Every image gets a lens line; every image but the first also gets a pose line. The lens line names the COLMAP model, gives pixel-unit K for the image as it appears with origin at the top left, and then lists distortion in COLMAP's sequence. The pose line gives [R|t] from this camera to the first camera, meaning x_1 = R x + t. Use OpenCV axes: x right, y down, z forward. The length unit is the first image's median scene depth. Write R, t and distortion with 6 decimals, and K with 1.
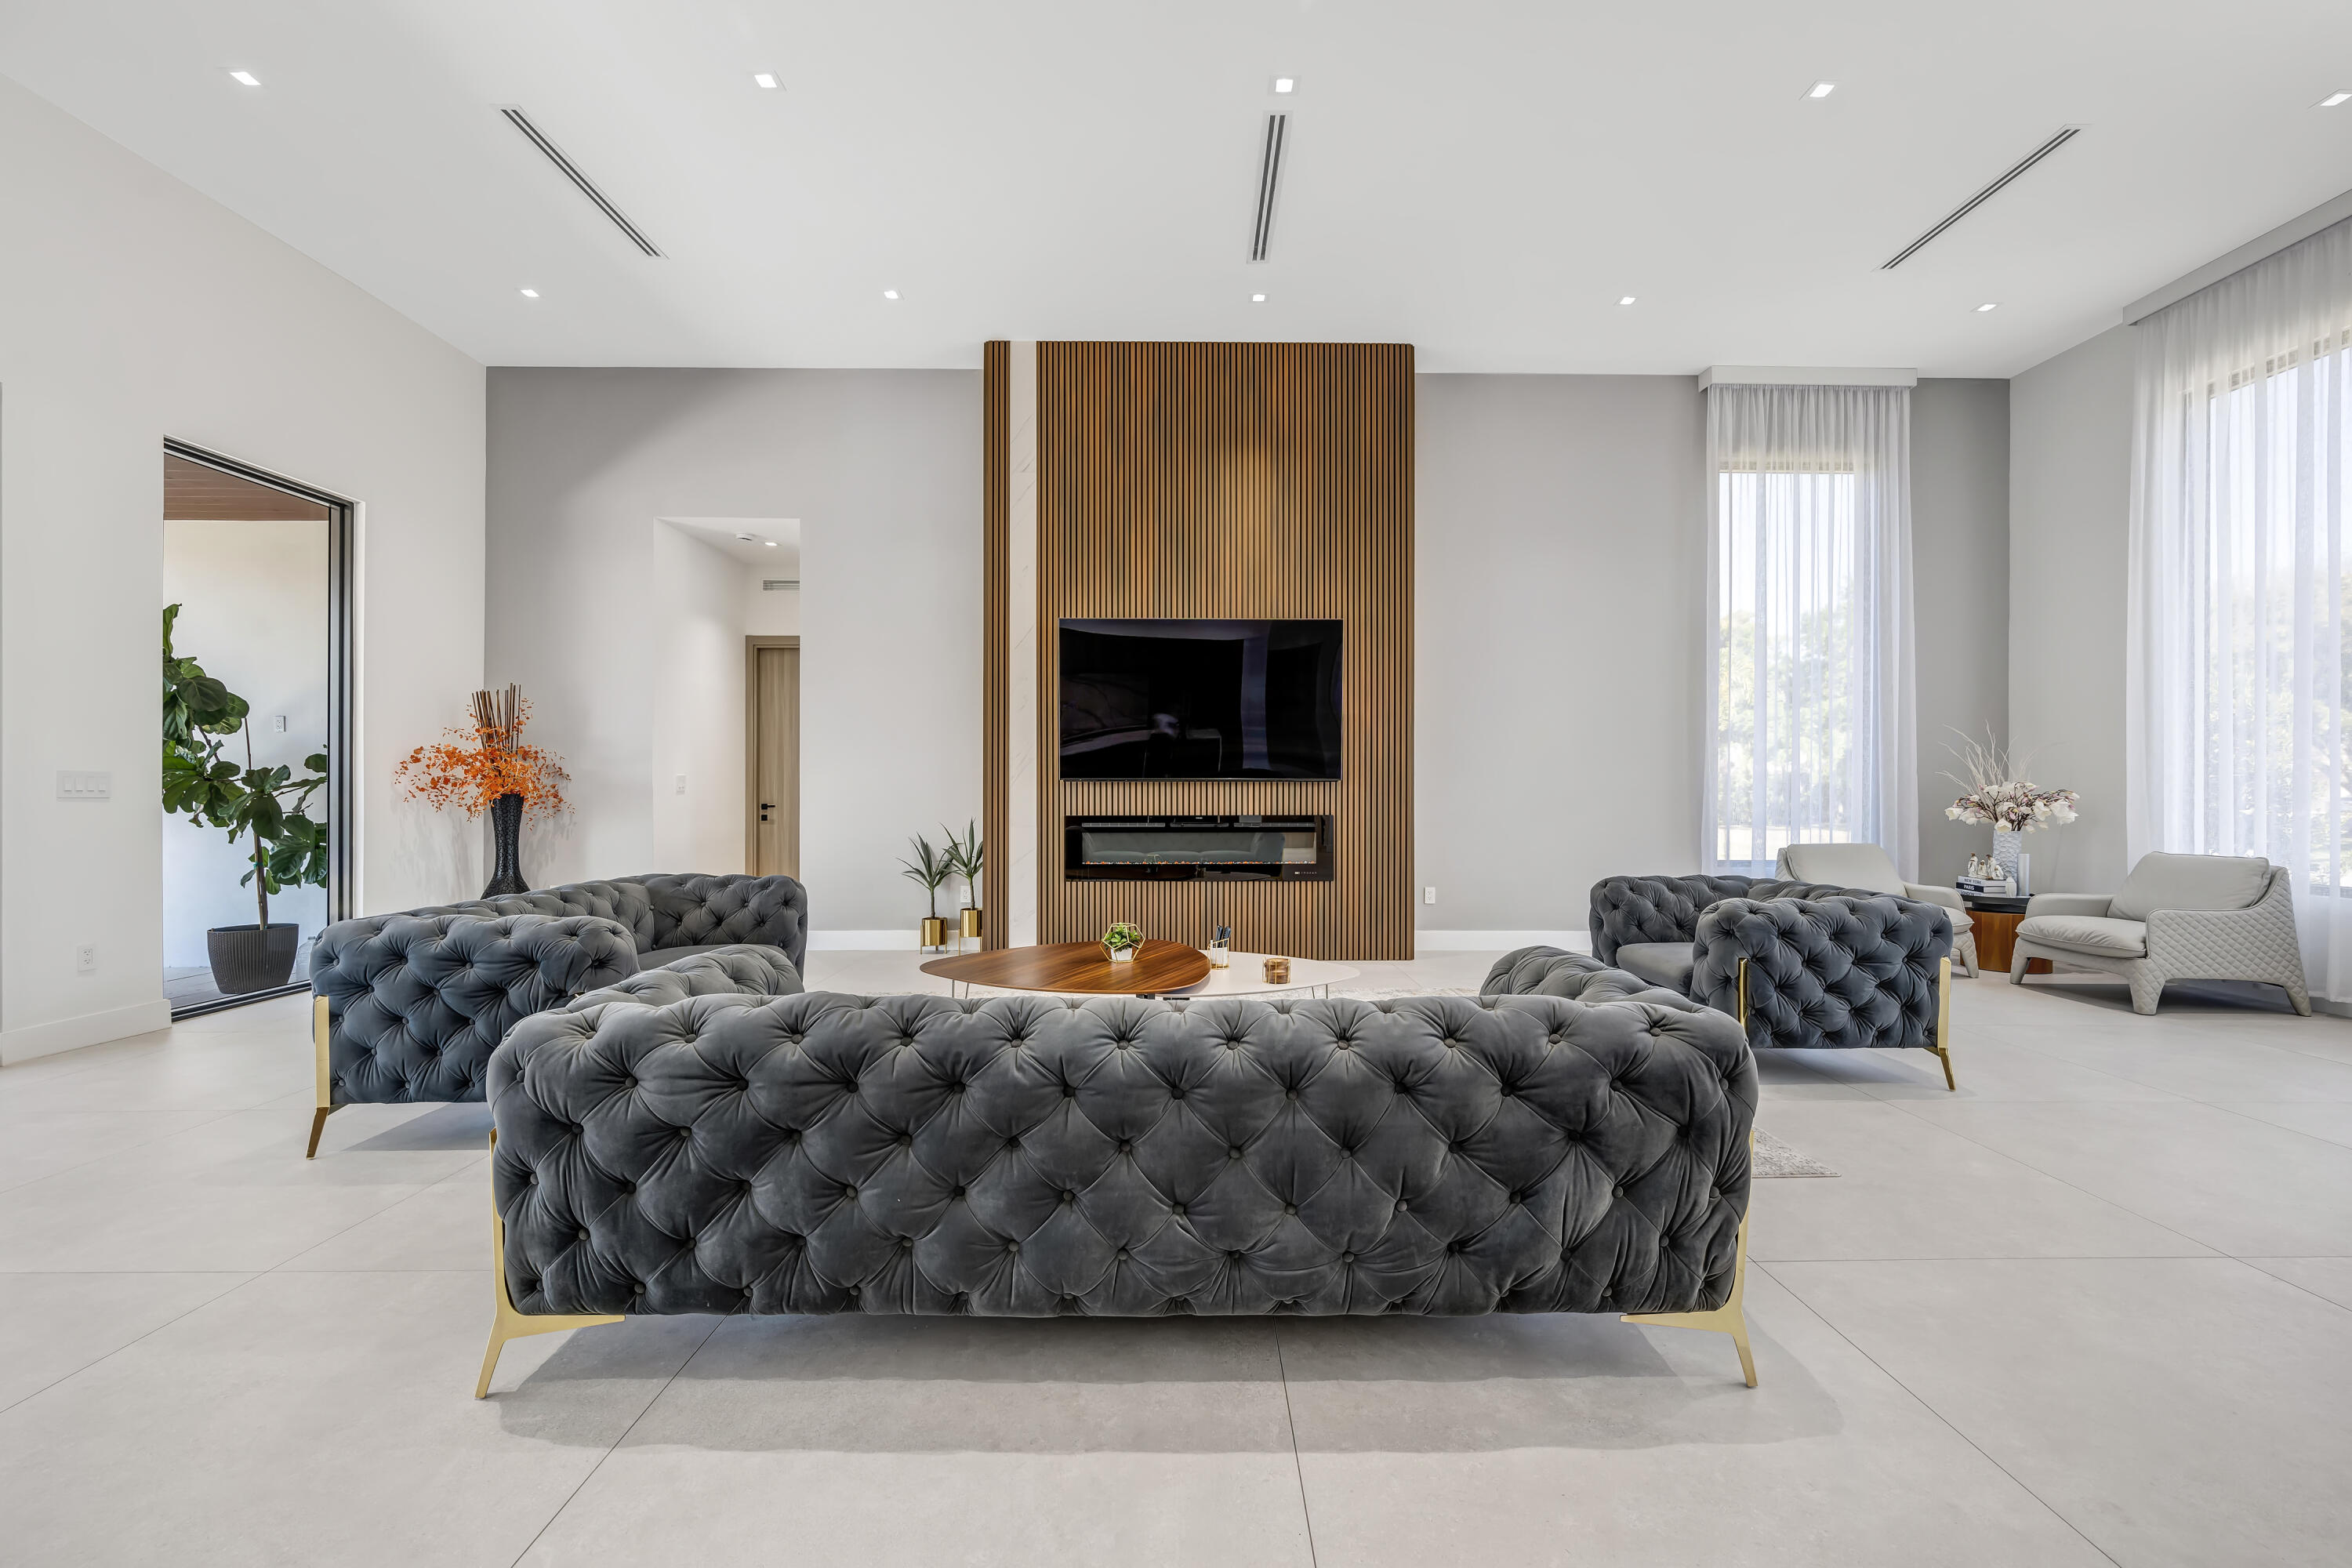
lens RADIAL K [[965.0, 0, 1176.0], [0, 965.0, 784.0], [0, 0, 1]] dist [0.013559, -0.000219]
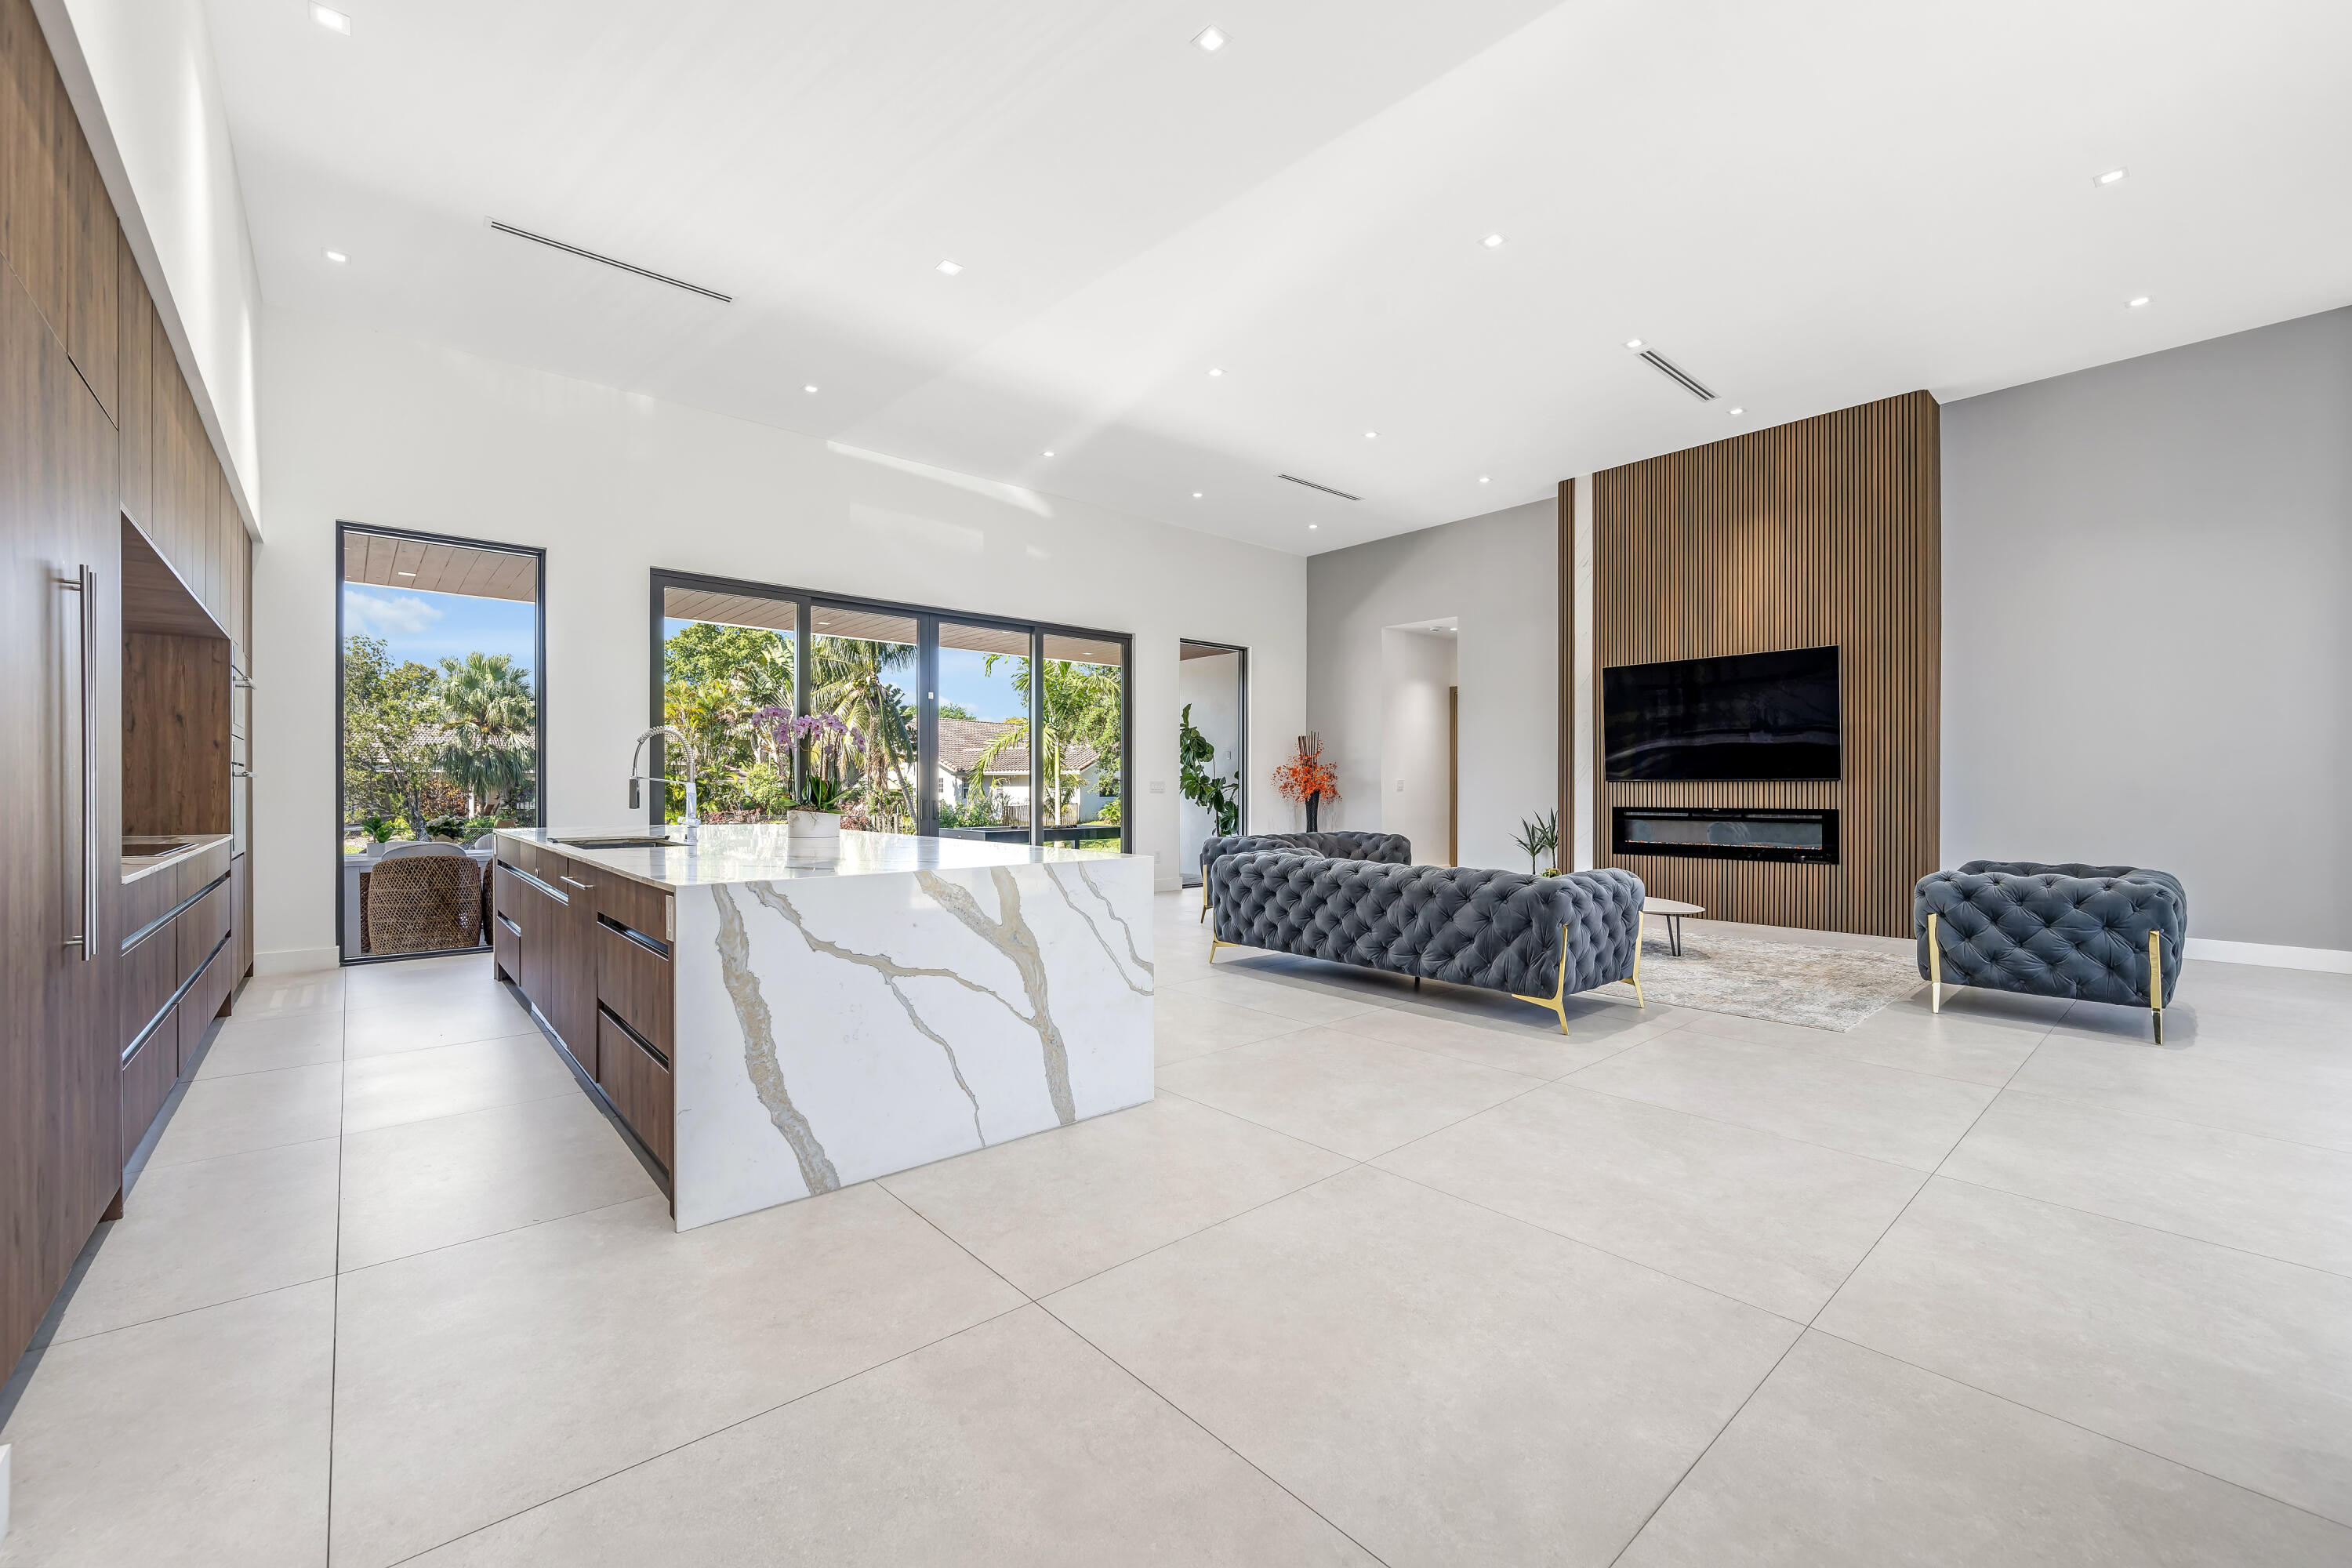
lens RADIAL K [[949.7, 0, 1182.6], [0, 949.7, 783.6], [0, 0, 1]] dist [-0.000091, 0.000276]
pose [[0.662555, -0.005287, -0.748994, 0.502980], [0.005226, 0.999983, -0.002435, -0.000349], [0.748995, -0.002301, 0.662572, -0.376932]]
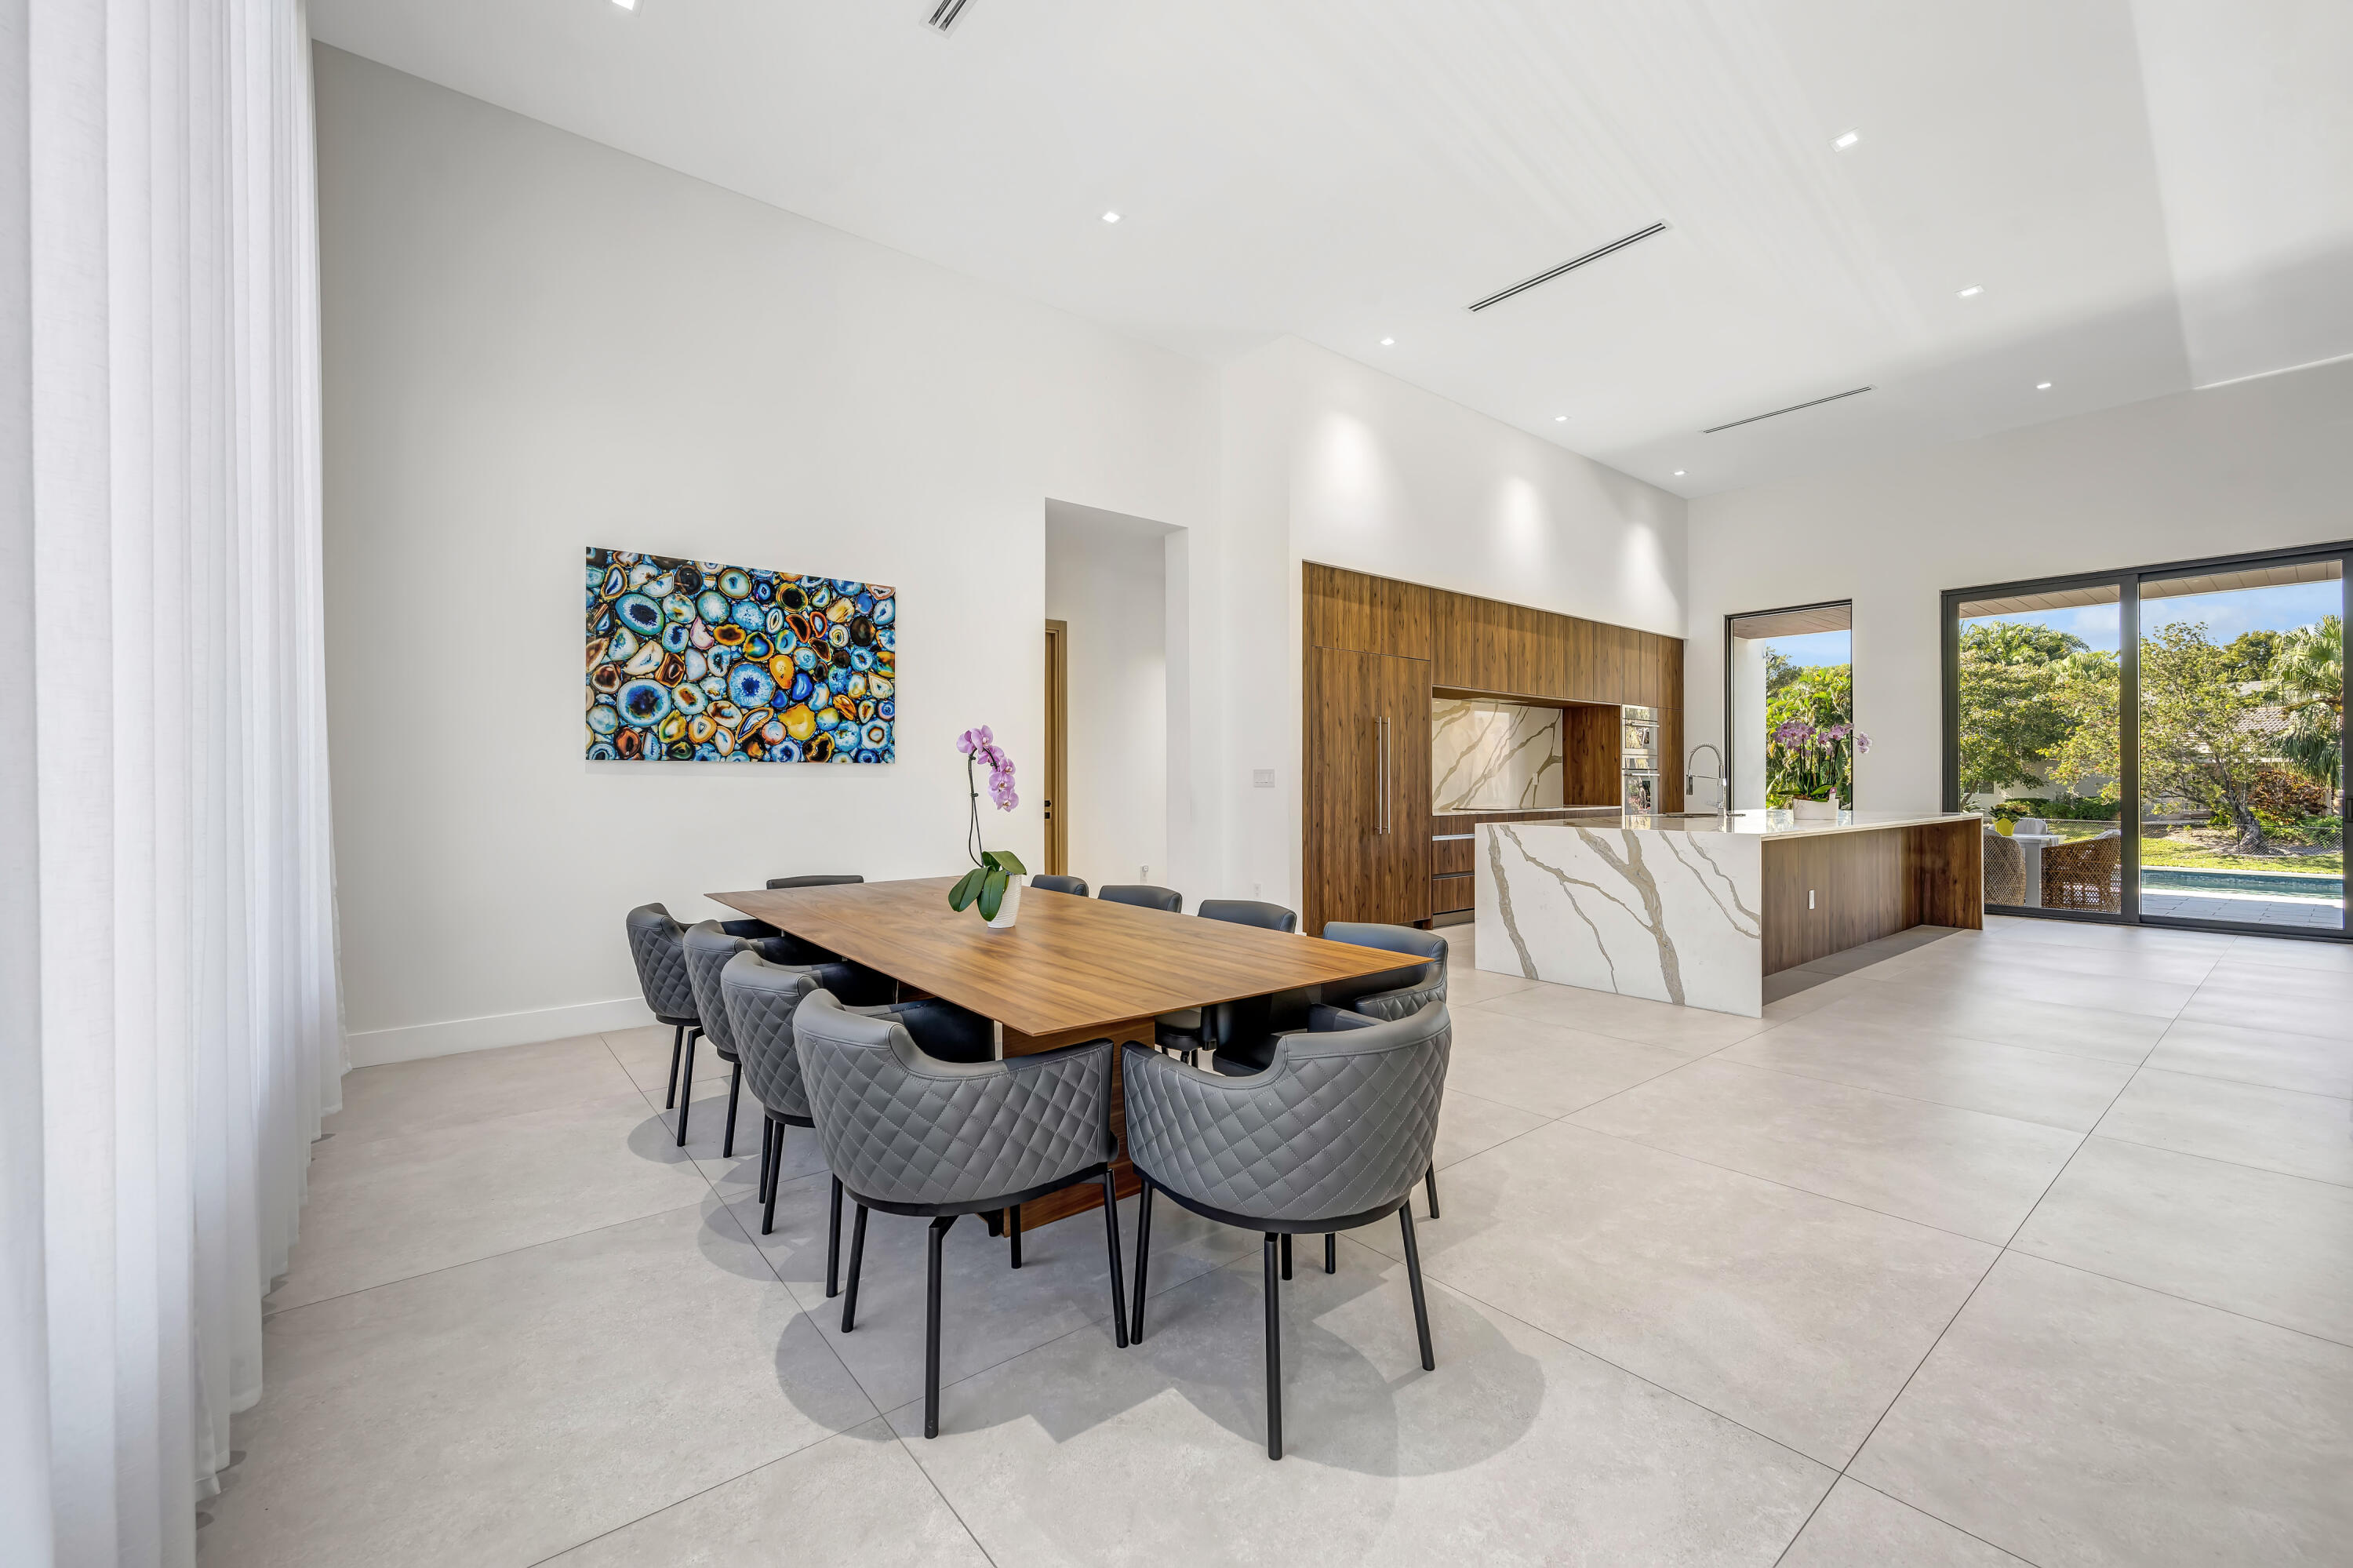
lens RADIAL K [[950.2, 0, 1183.1], [0, 950.2, 783.6], [0, 0, 1]] dist [-0.000091, 0.000276]
pose [[-0.773735, 0.001190, -0.633509, 0.884612], [0.004180, 0.999986, -0.003226, 0.002221], [0.633496, -0.005144, -0.773729, 0.265152]]
